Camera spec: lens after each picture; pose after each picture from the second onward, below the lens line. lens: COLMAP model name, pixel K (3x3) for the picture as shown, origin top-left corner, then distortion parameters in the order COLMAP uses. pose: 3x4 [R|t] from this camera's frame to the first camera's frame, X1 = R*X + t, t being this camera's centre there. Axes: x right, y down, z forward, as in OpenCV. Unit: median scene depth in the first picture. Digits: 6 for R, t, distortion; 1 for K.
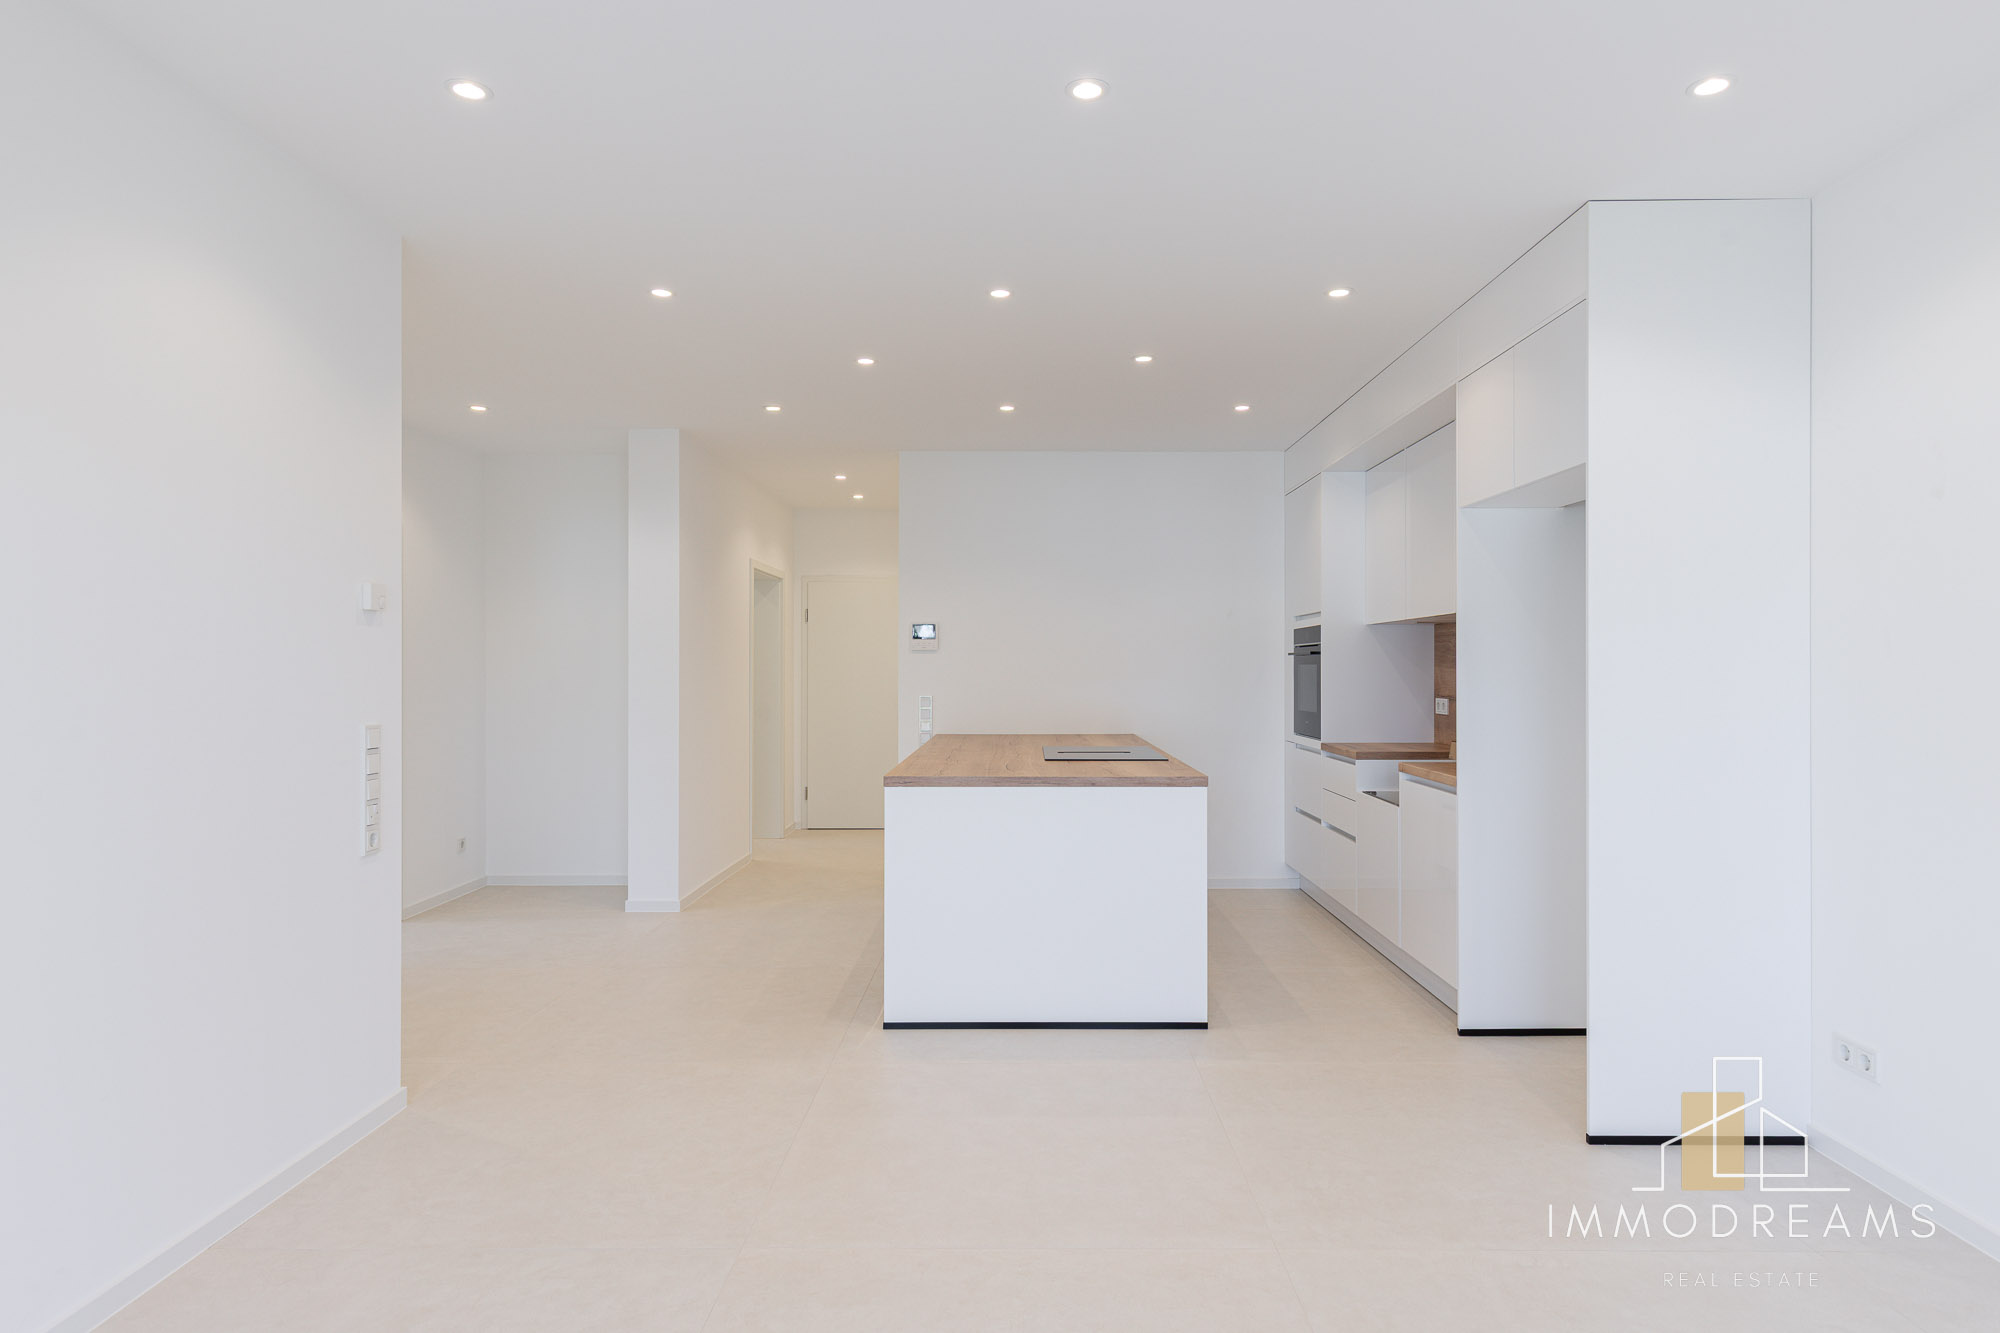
lens RADIAL K [[1136.3, 0, 1015.4], [0, 1136.3, 666.2], [0, 0, 1]] dist [0.017207, 0.002043]
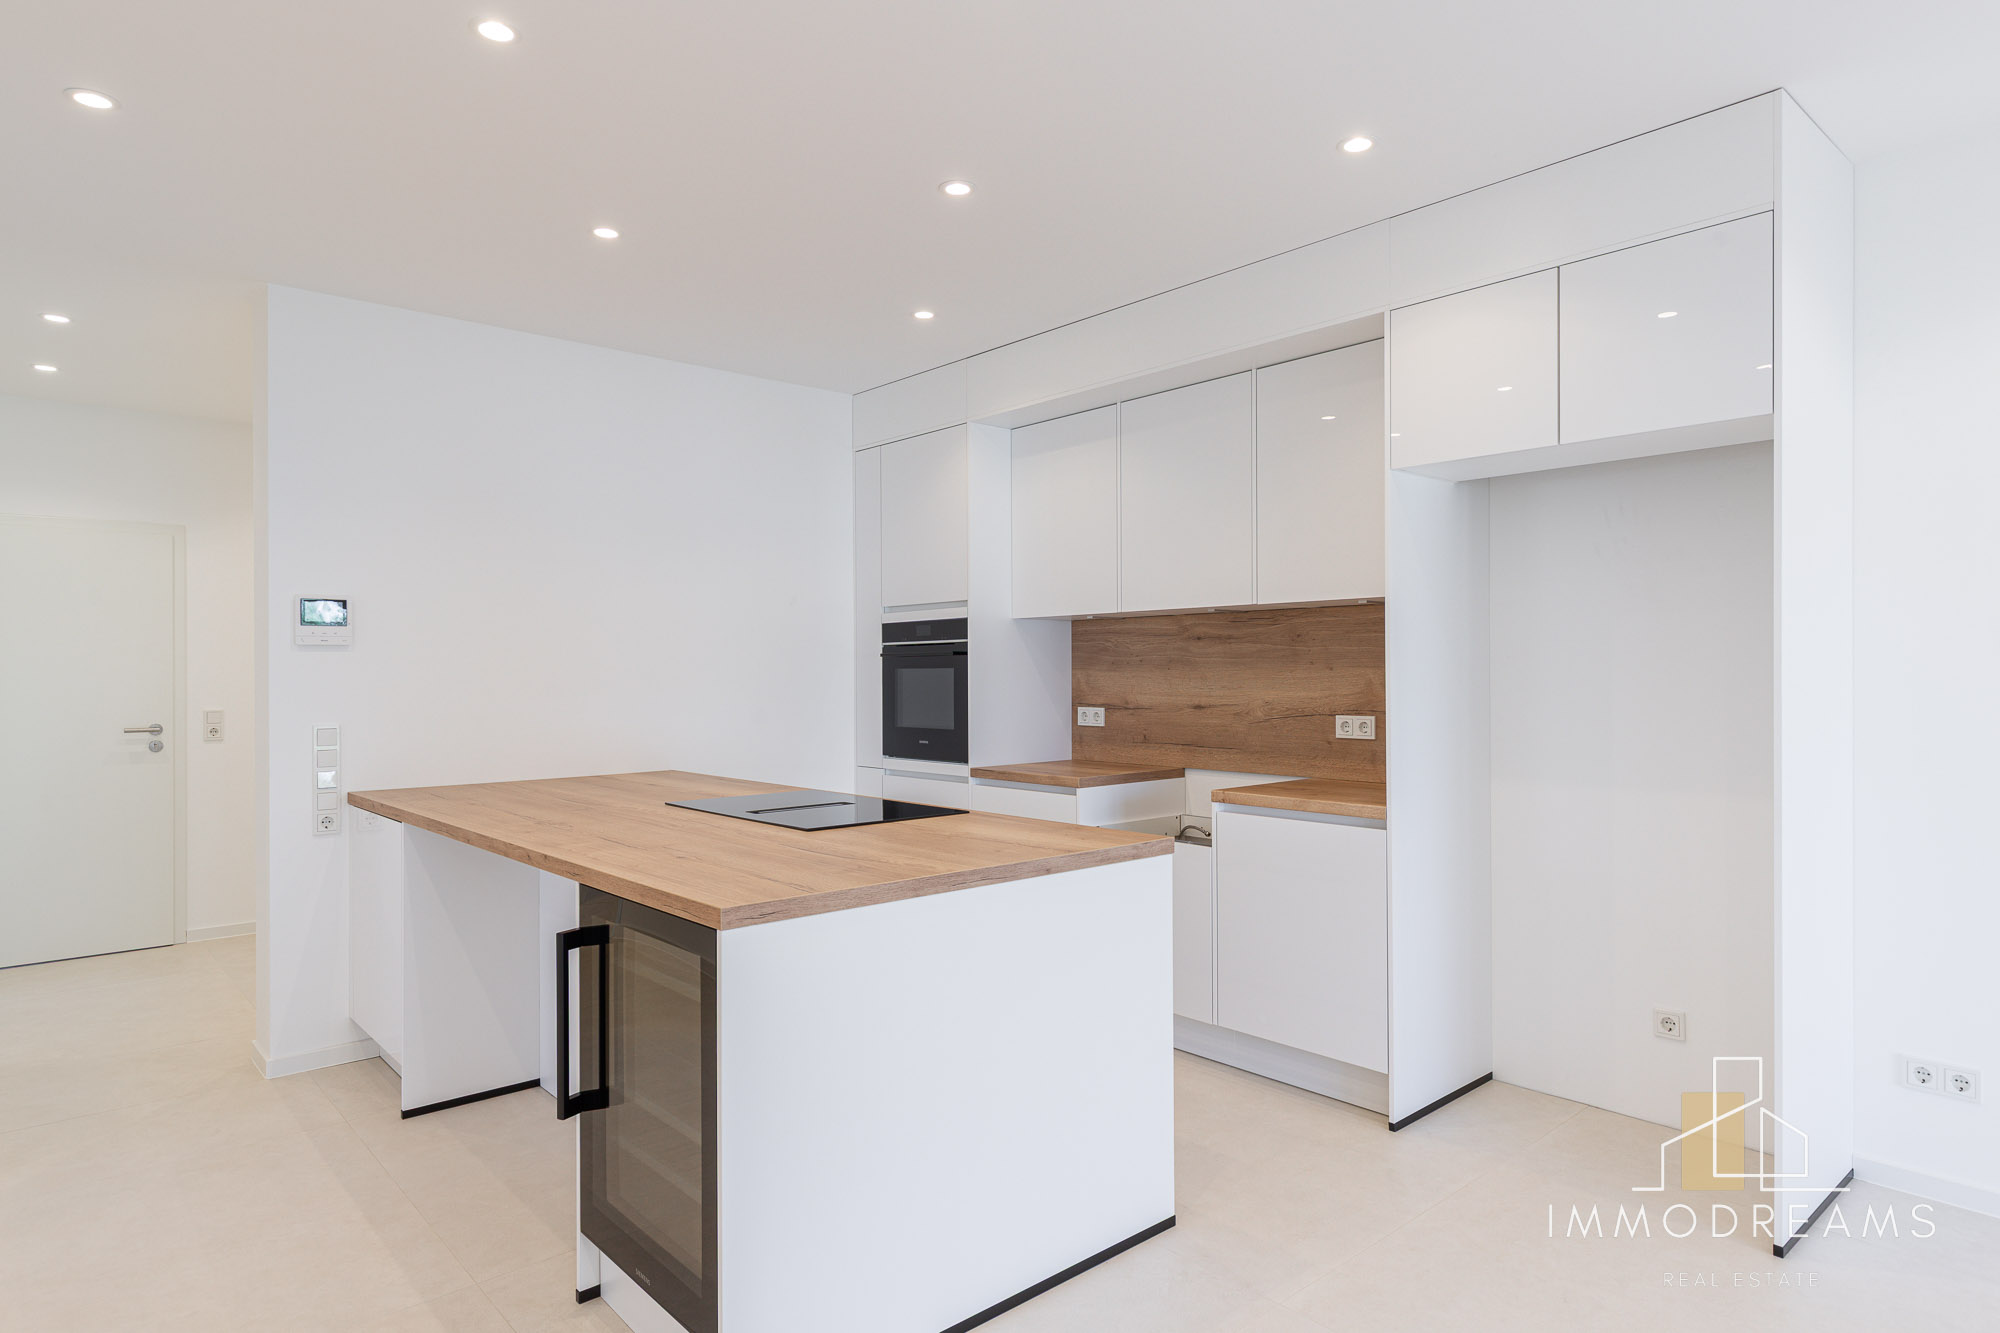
lens RADIAL K [[1136.3, 0, 996.9], [0, 1136.3, 676.1], [0, 0, 1]] dist [0.017207, 0.002043]
pose [[0.749702, -0.006681, 0.661742, -0.235504], [0.004310, 0.999977, 0.005213, 0.000041], [-0.661762, -0.001056, 0.749713, 0.402457]]
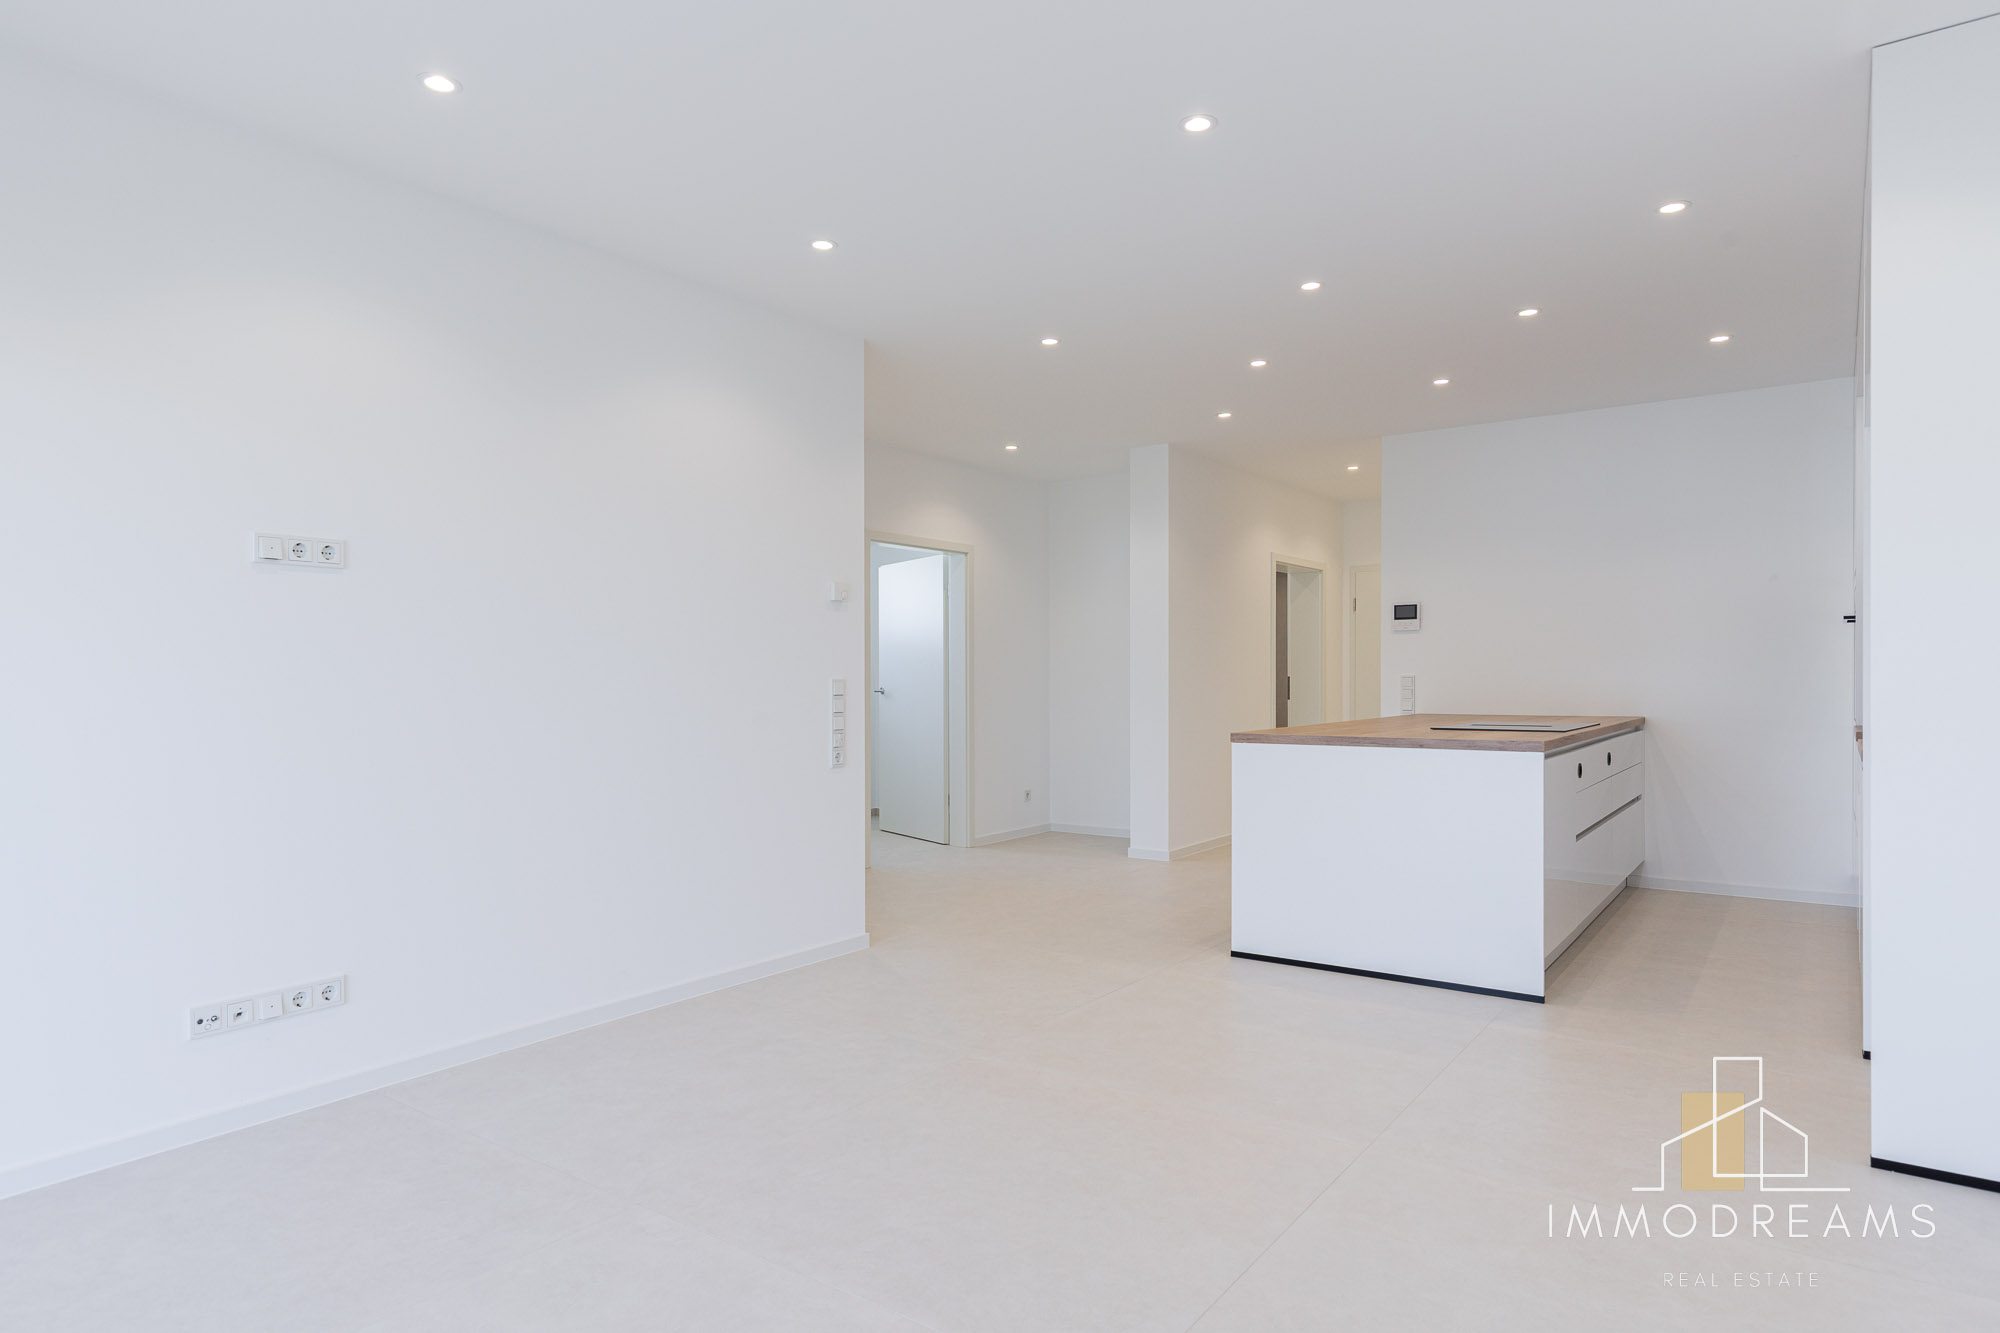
lens RADIAL K [[1136.3, 0, 1005.9], [0, 1136.3, 672.9], [0, 0, 1]] dist [0.017207, 0.002043]
pose [[0.814966, -0.005906, -0.579479, 0.246430], [0.006848, 0.999976, -0.000561, 0.024899], [0.579468, -0.003511, 0.814987, -0.033352]]
